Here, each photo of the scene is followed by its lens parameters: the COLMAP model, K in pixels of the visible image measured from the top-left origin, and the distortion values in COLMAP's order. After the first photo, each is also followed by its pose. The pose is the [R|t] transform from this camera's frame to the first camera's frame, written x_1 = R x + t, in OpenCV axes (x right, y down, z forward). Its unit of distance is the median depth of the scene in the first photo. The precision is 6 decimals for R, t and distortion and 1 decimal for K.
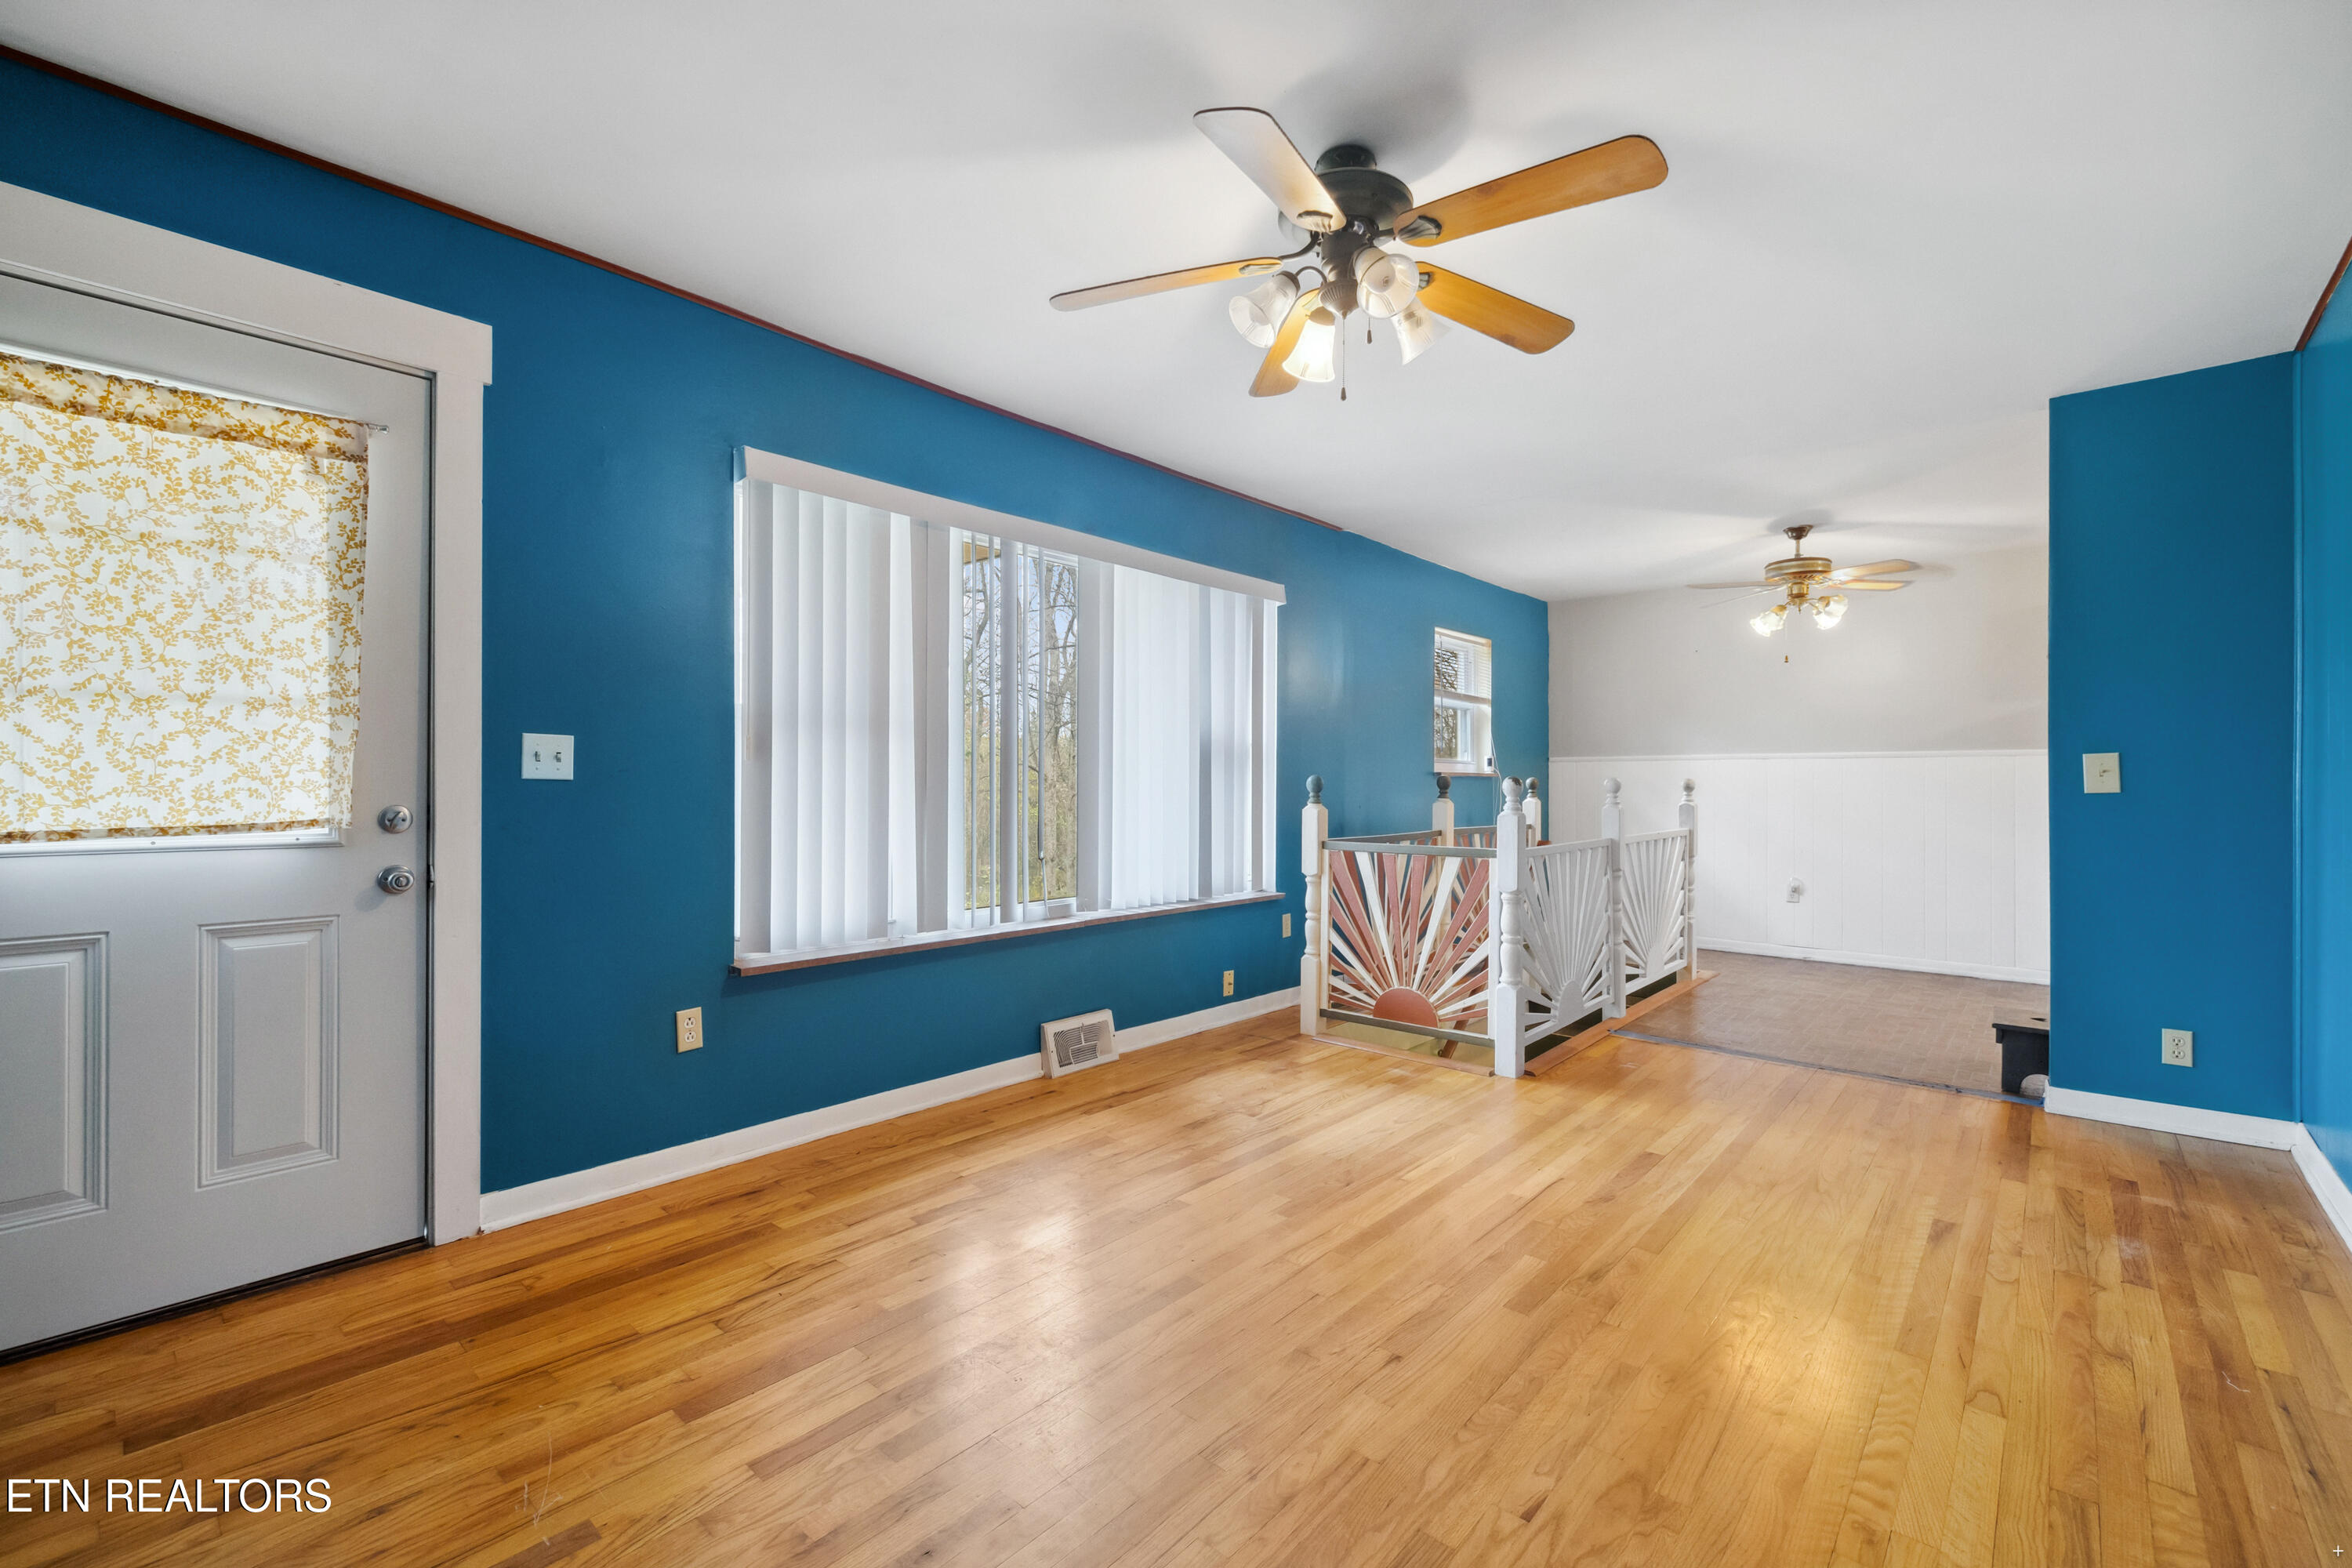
lens RADIAL K [[1002.6, 0, 1119.7], [0, 1002.6, 783.7], [0, 0, 1]] dist [0.001122, 0.000046]
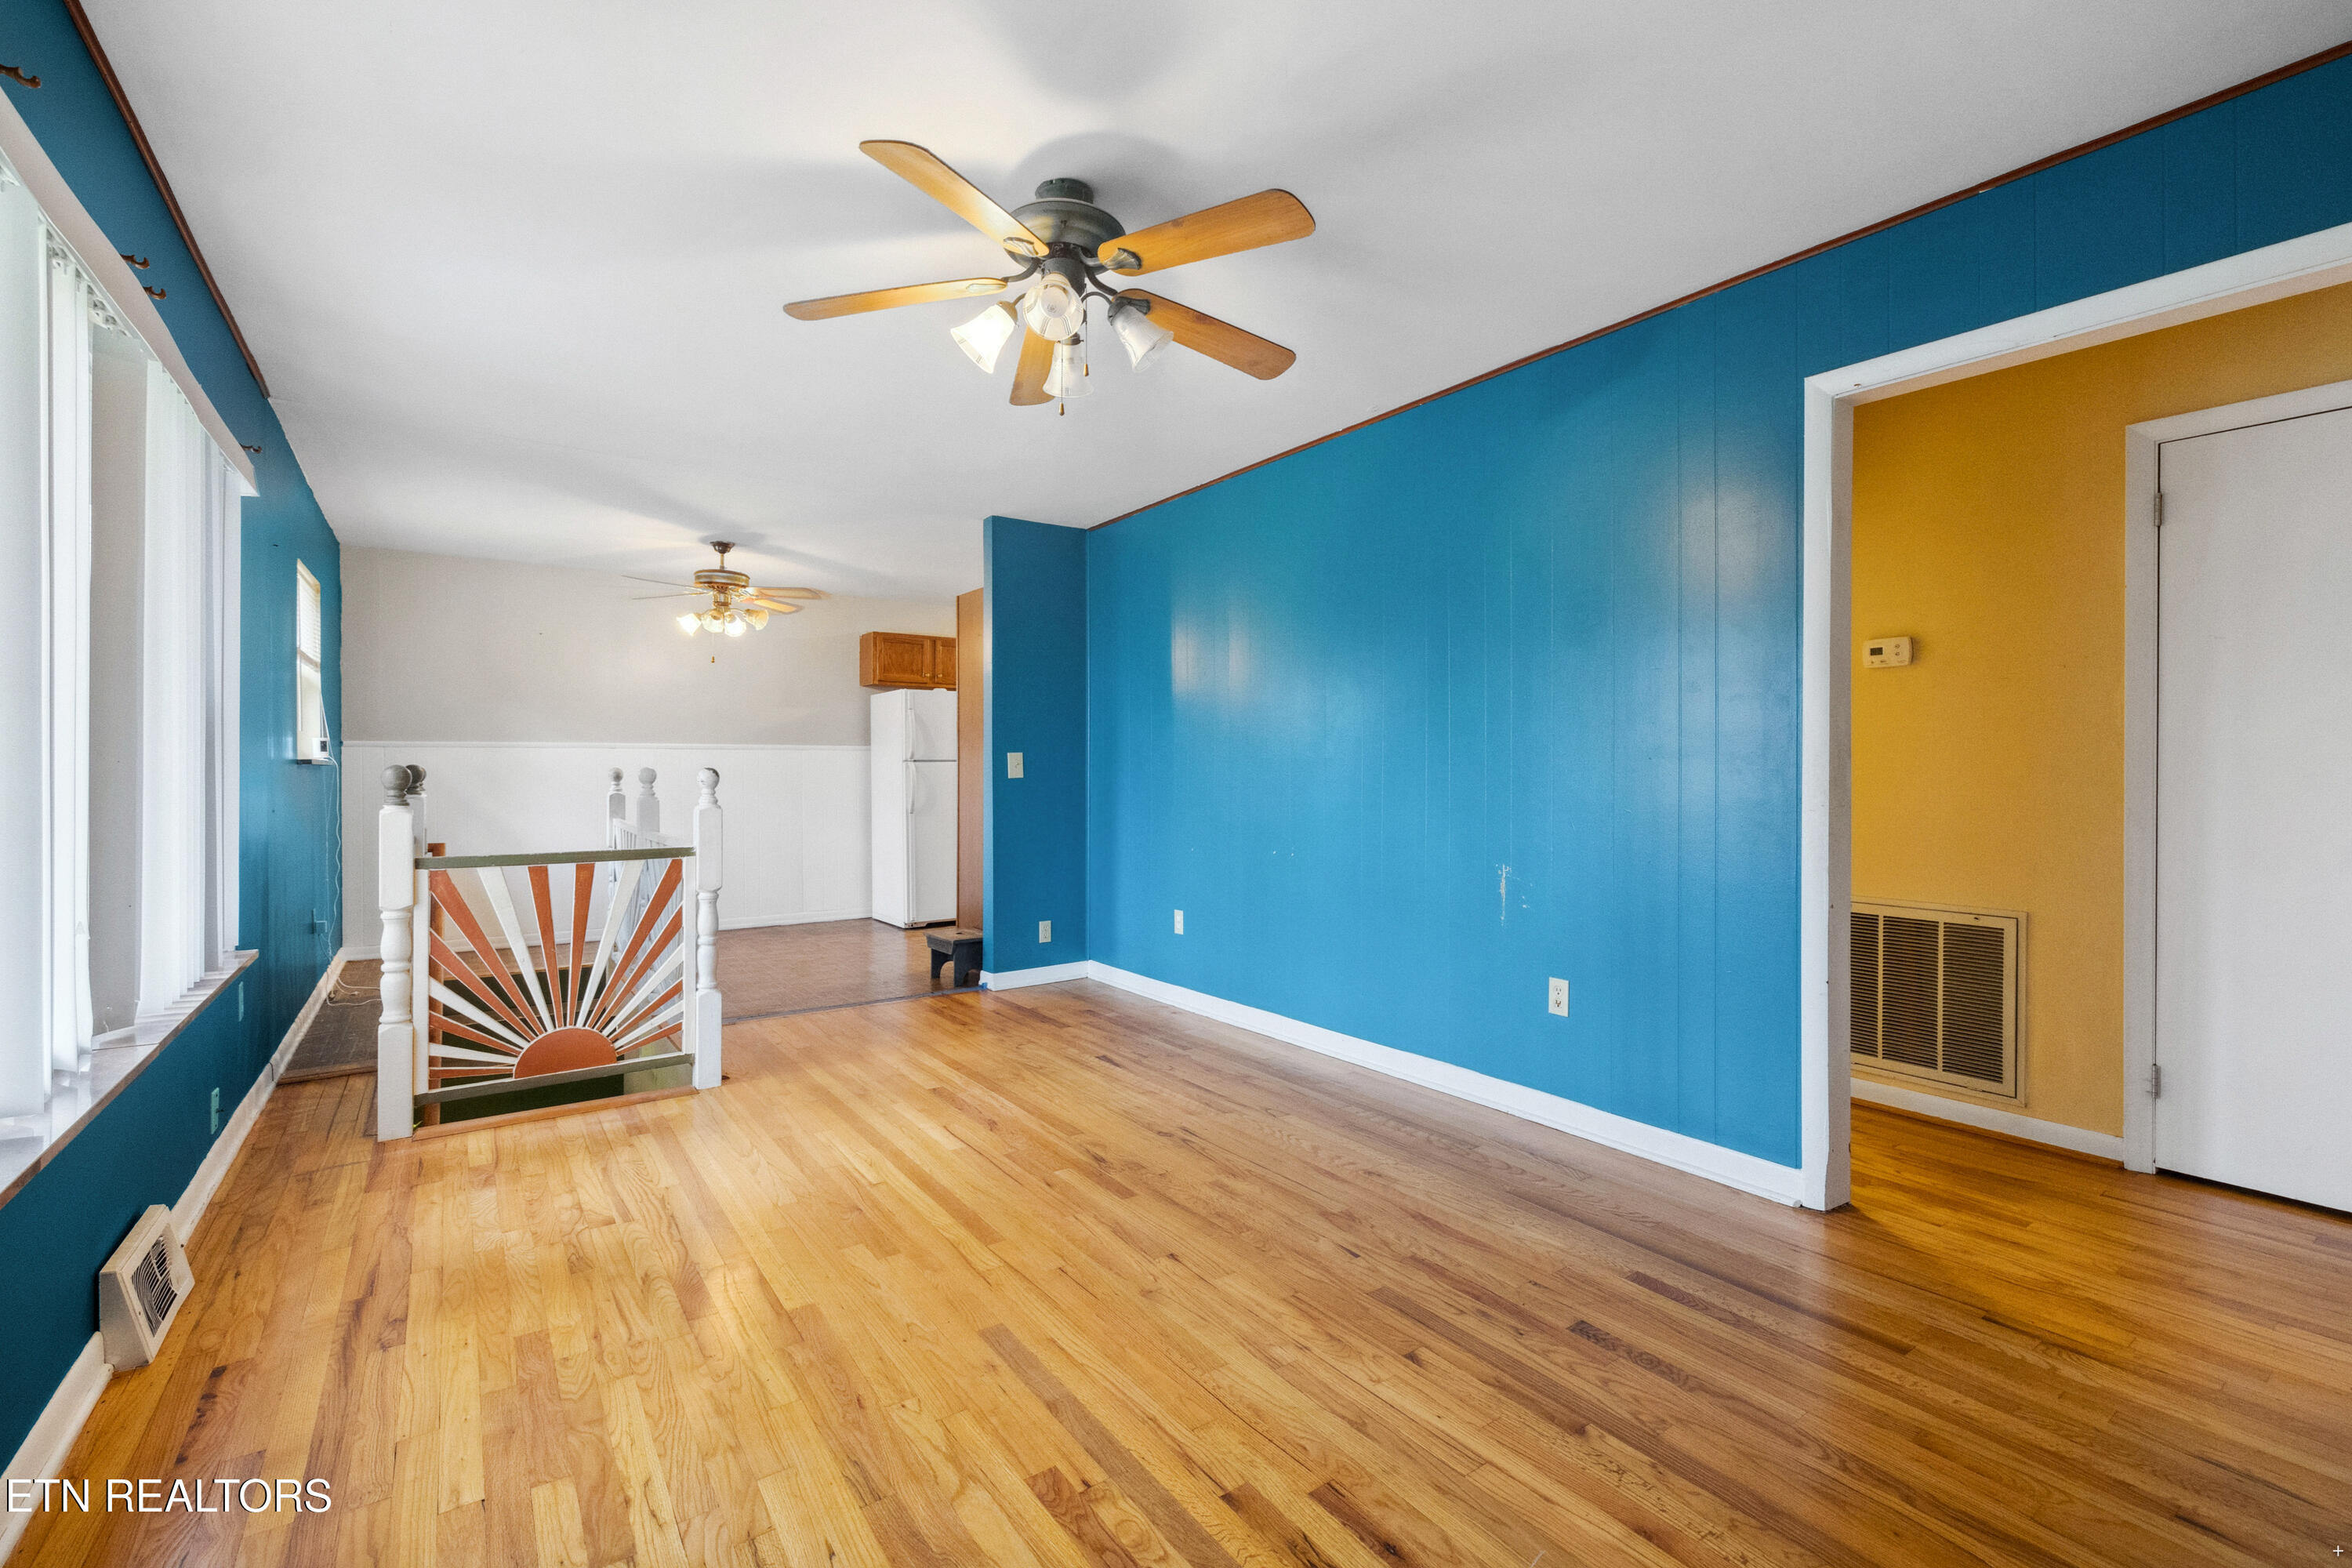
lens RADIAL K [[1029.9, 0, 1177.2], [0, 1029.9, 773.0], [0, 0, 1]] dist [0.001752, 0.000339]
pose [[0.190287, -0.005708, 0.981712, -0.528187], [0.002955, 0.999982, 0.005241, -0.006353], [-0.981724, 0.001904, 0.190301, 0.431298]]
